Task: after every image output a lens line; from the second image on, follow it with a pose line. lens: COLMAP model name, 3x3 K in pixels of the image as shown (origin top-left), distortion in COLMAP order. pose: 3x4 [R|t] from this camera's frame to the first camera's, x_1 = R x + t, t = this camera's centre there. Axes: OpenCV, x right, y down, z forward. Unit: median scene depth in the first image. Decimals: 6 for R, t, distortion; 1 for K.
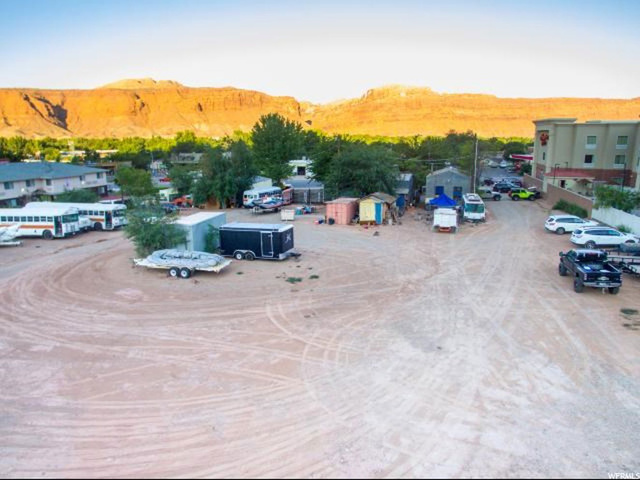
lens RADIAL K [[434.4, 0, 316.6], [0, 434.4, 228.2], [0, 0, 1]] dist [-0.116555, 0.086886]
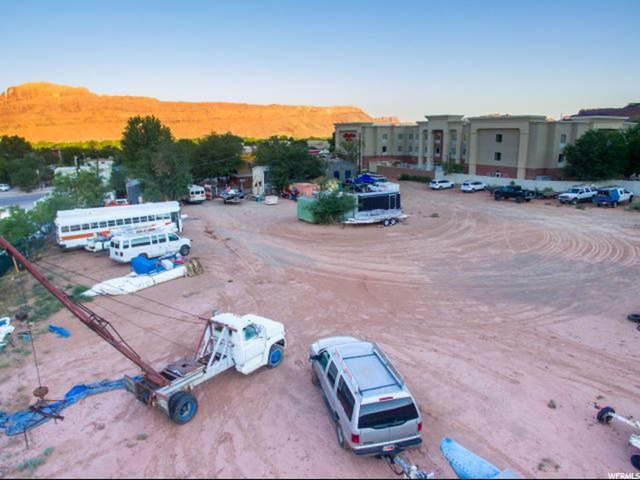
lens RADIAL K [[434.4, 0, 316.6], [0, 434.4, 228.2], [0, 0, 1]] dist [-0.116555, 0.086886]
pose [[0.744841, -0.140978, 0.652179, -1.542485], [0.145519, 0.988218, 0.047422, 0.014318], [-0.651181, 0.059583, 0.756580, 0.008258]]
